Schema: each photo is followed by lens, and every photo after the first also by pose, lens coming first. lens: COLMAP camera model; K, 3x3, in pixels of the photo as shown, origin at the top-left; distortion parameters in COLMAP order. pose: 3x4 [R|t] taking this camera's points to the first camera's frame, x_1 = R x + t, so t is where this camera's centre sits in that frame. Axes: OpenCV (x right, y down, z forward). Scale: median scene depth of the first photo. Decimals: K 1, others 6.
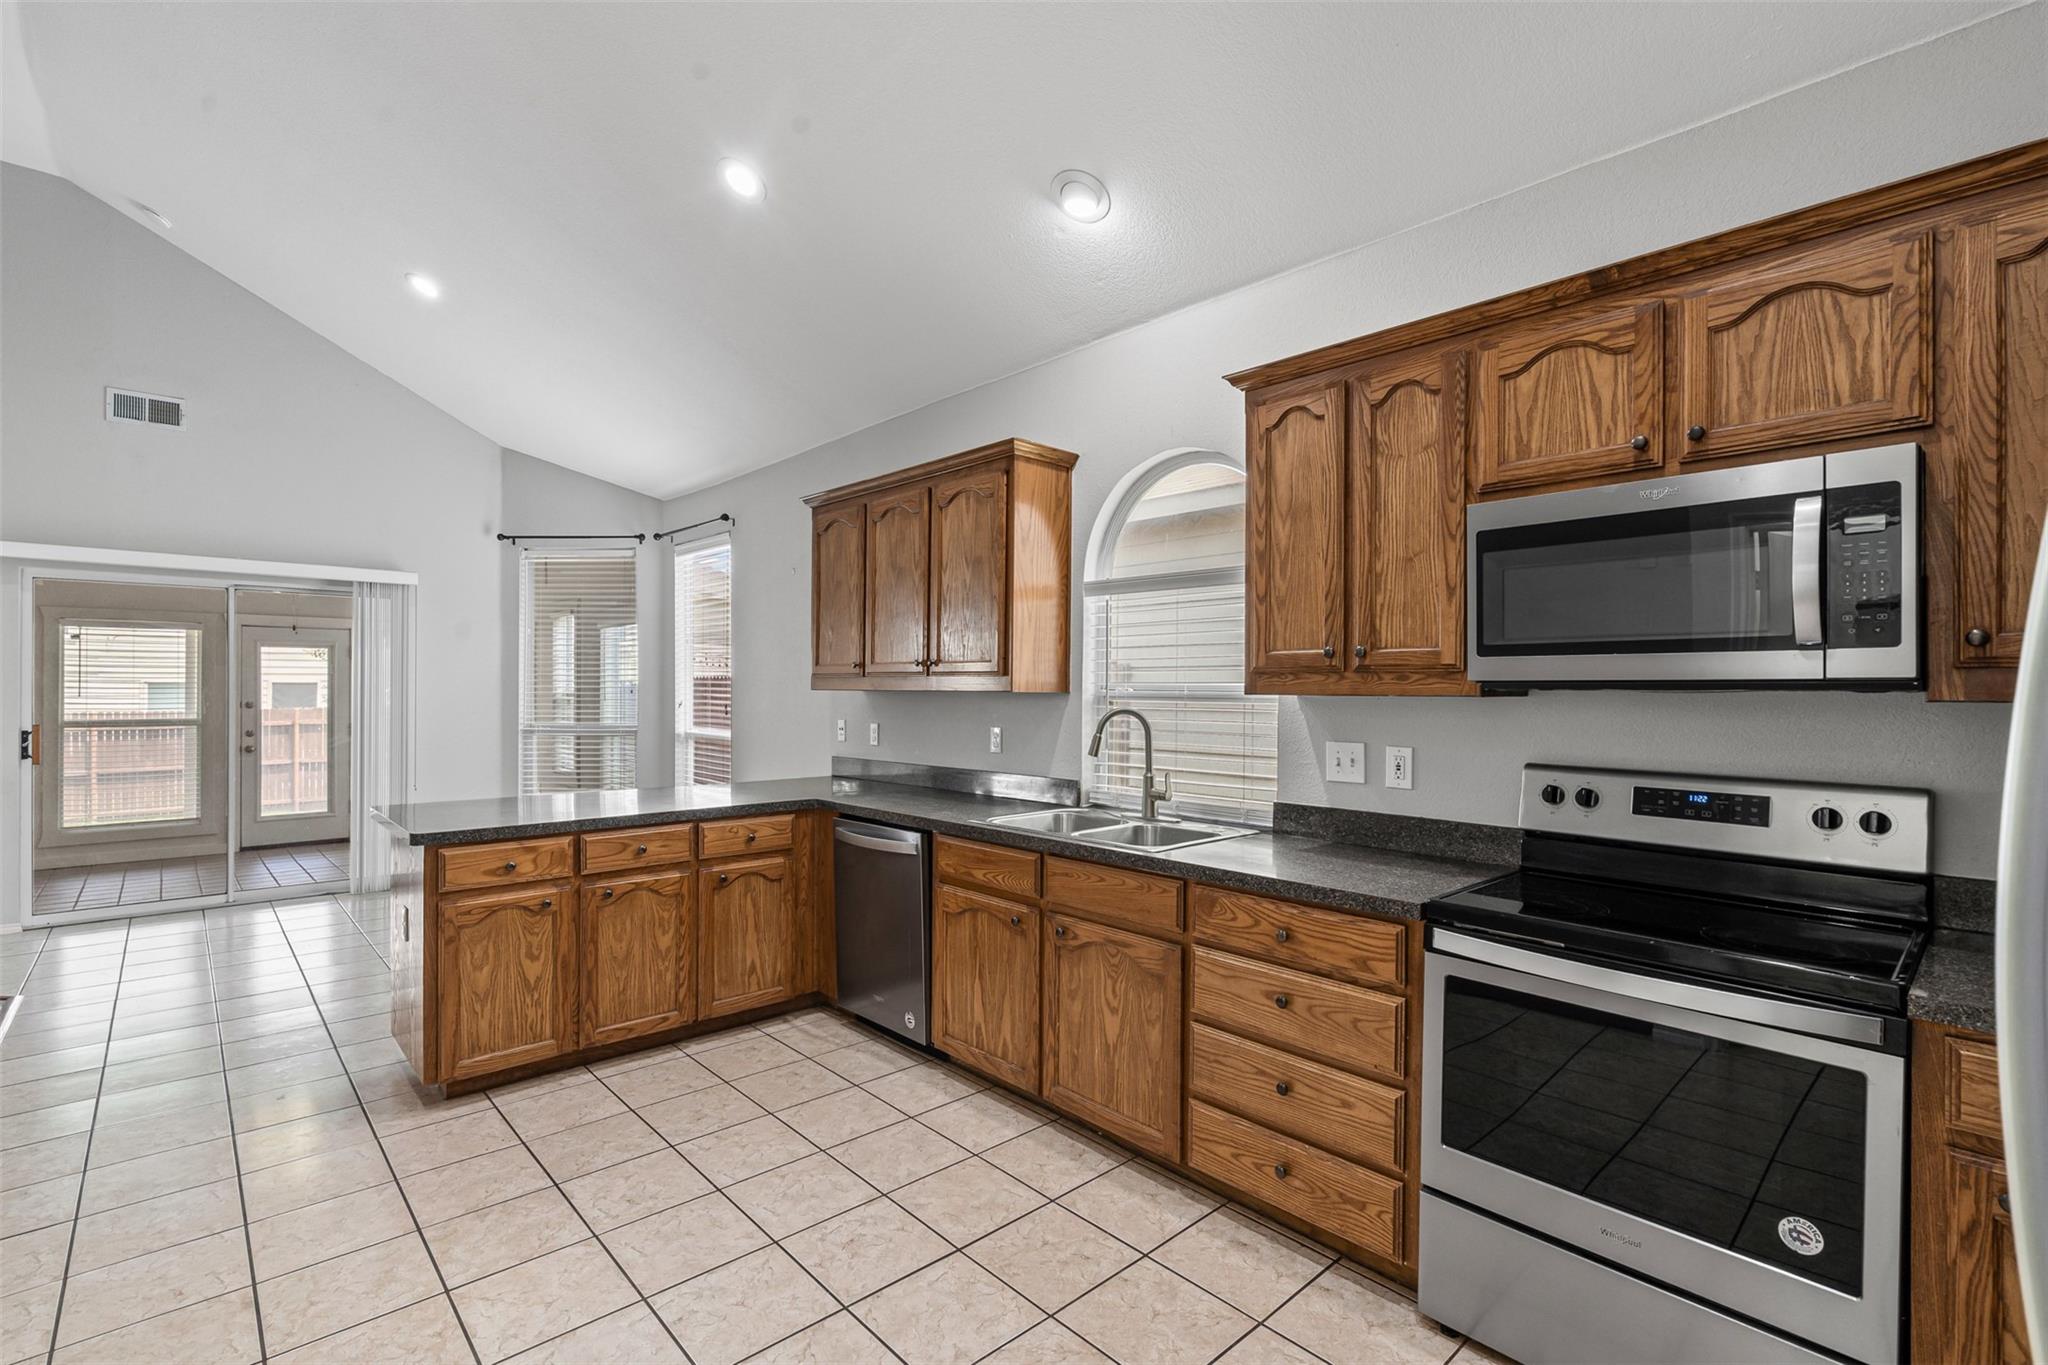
lens RADIAL K [[938.1, 0, 1027.8], [0, 938.1, 681.6], [0, 0, 1]] dist [-0.008392, 0.003237]
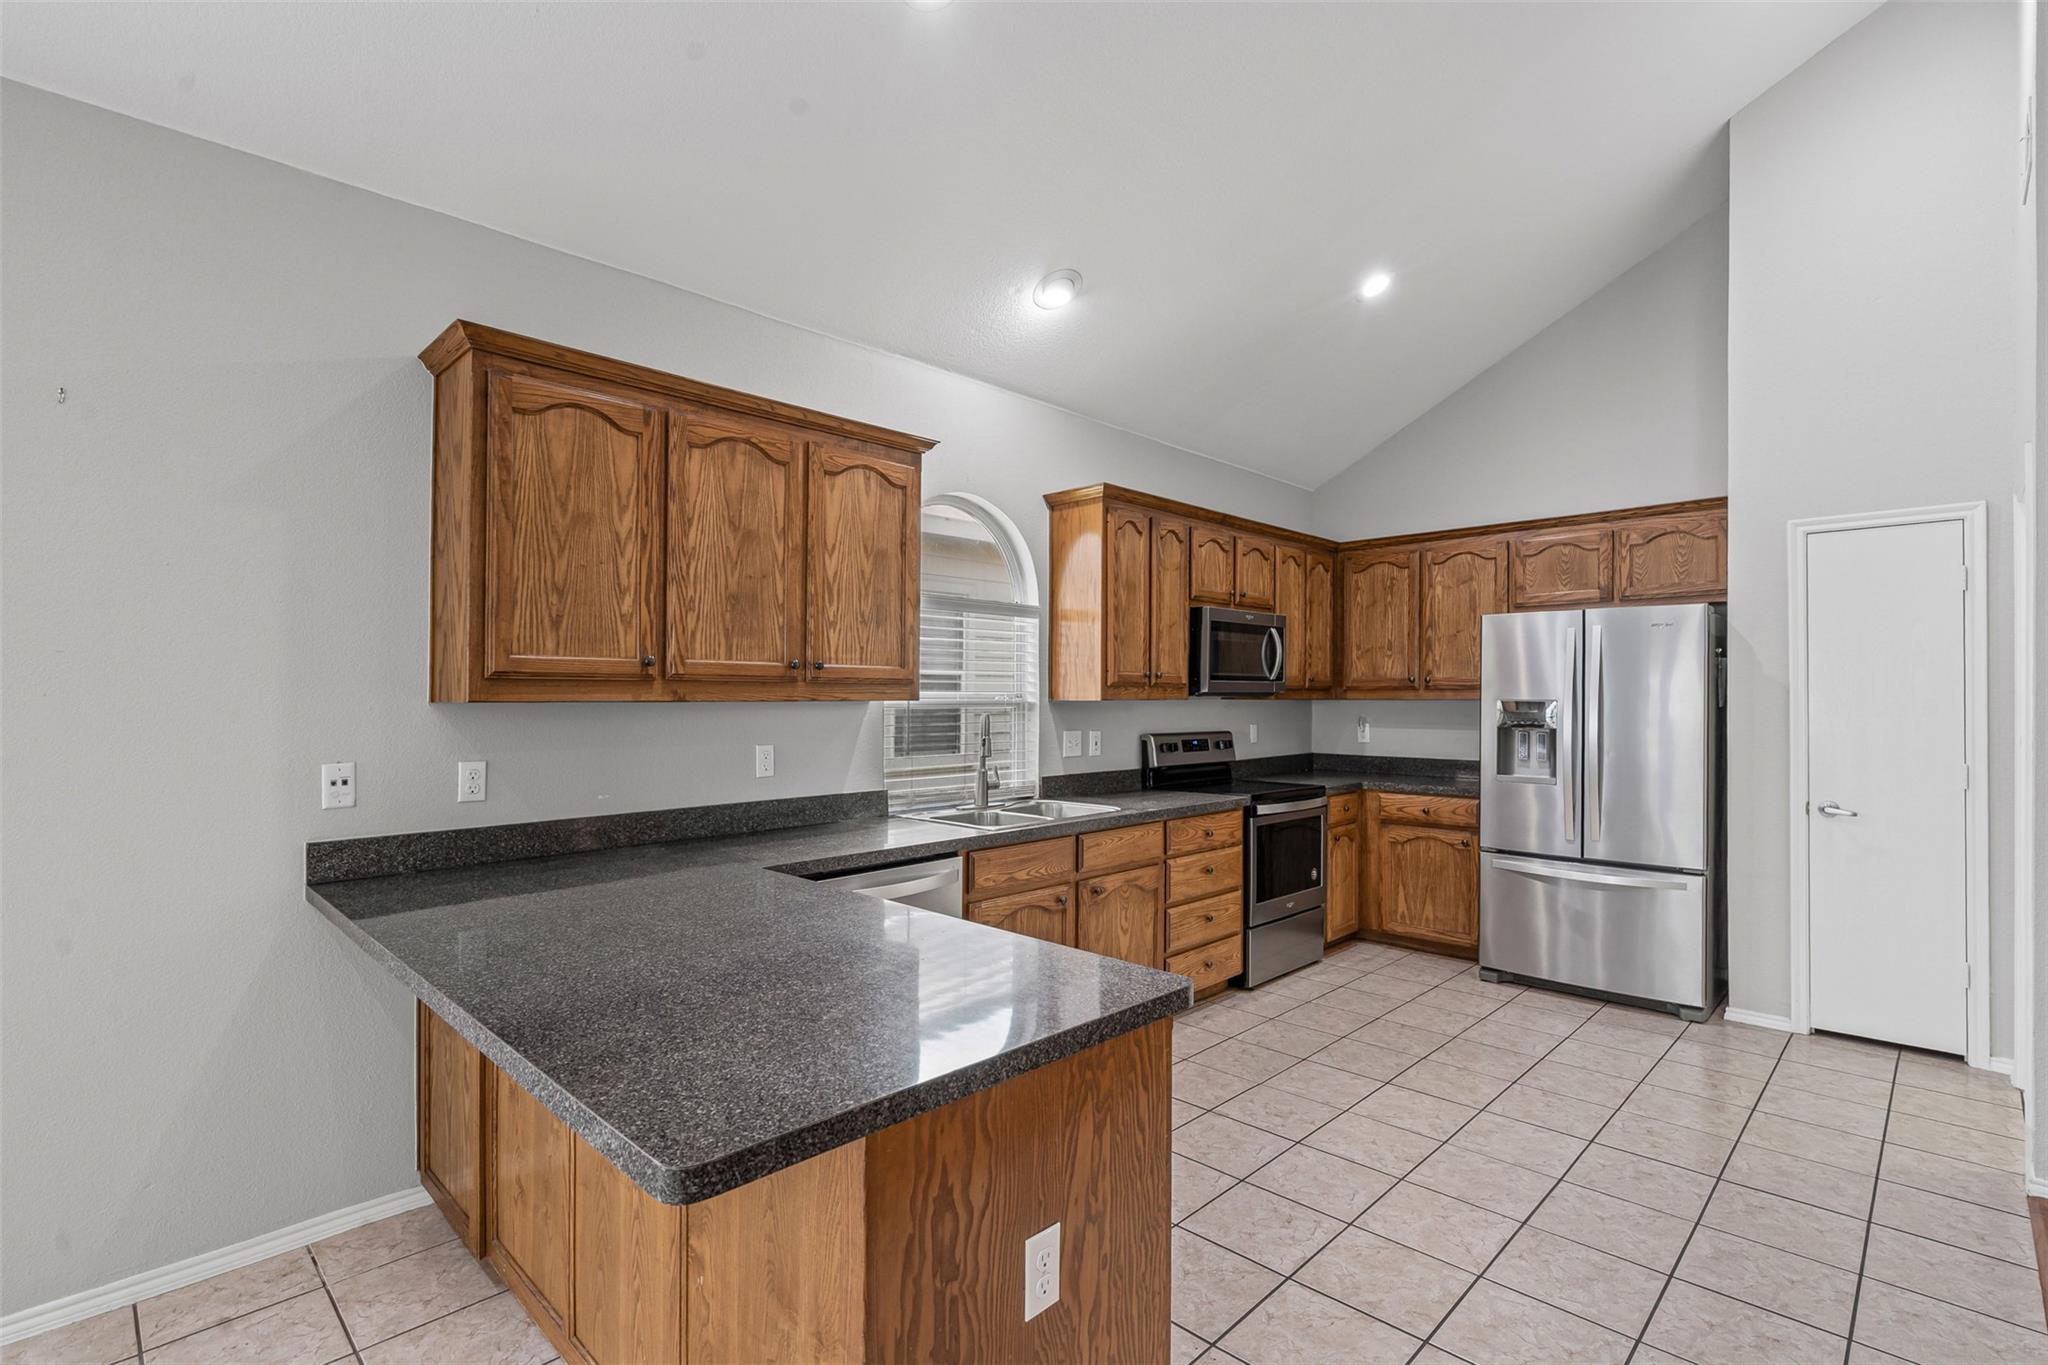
lens RADIAL K [[938.1, 0, 1022.2], [0, 938.1, 689.7], [0, 0, 1]] dist [-0.008392, 0.003237]
pose [[-0.046500, 0.001276, 0.998917, -0.958177], [-0.006507, 0.999978, -0.001580, 0.000577], [-0.998897, -0.006574, -0.046490, 0.919002]]
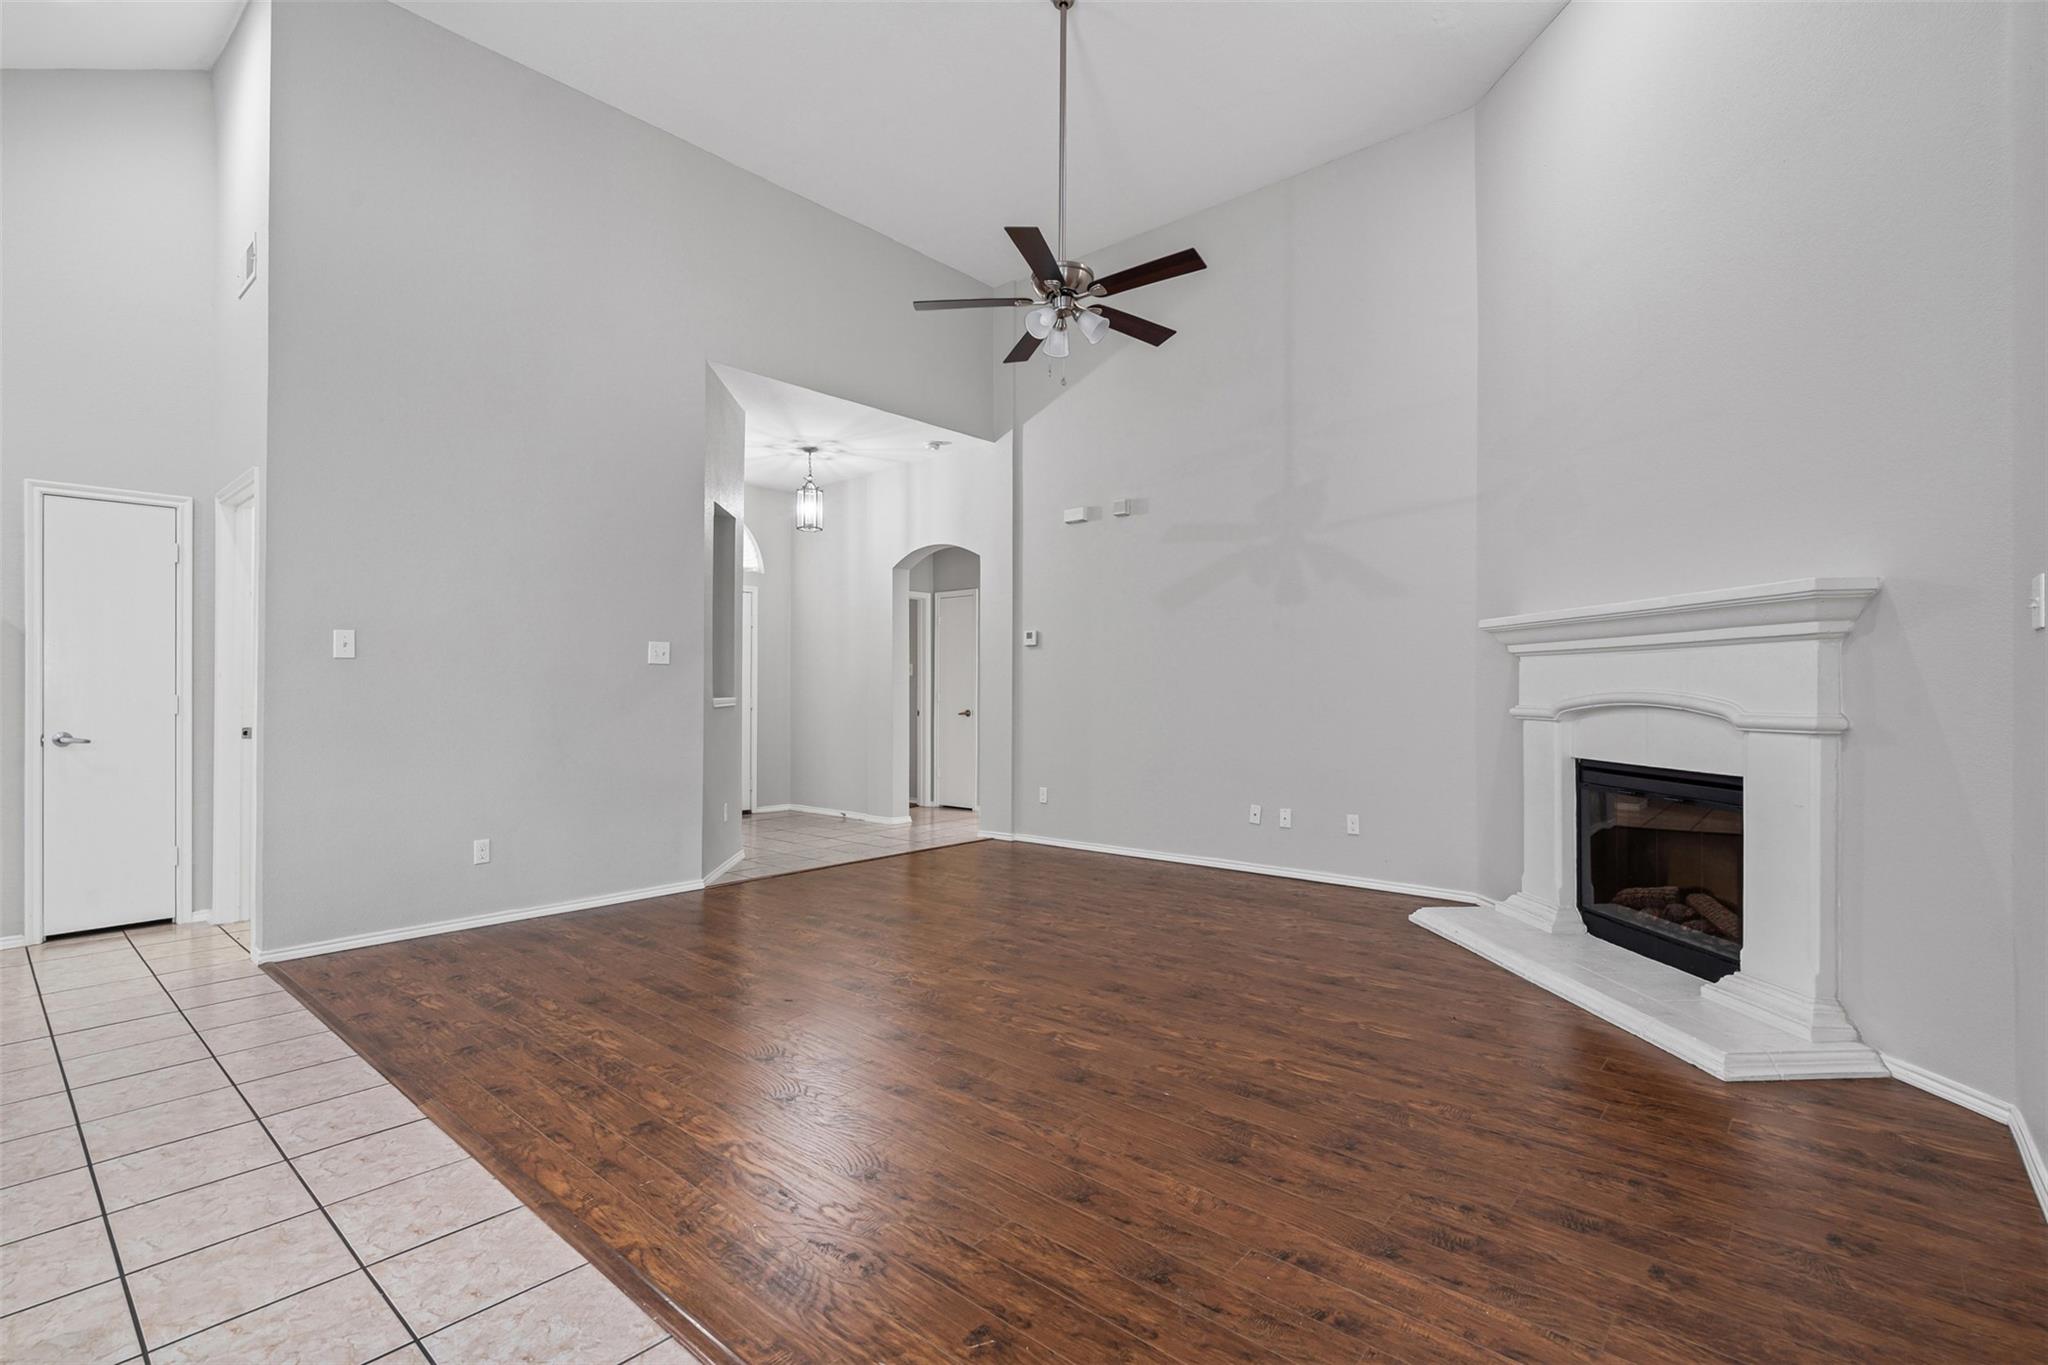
lens RADIAL K [[938.1, 0, 1023.8], [0, 938.1, 685.9], [0, 0, 1]] dist [-0.008392, 0.003237]
pose [[-0.992497, -0.003971, -0.122208, -1.028750], [-0.002940, 0.999959, -0.008621, 0.065182], [0.122237, -0.008197, -0.992467, 1.301385]]
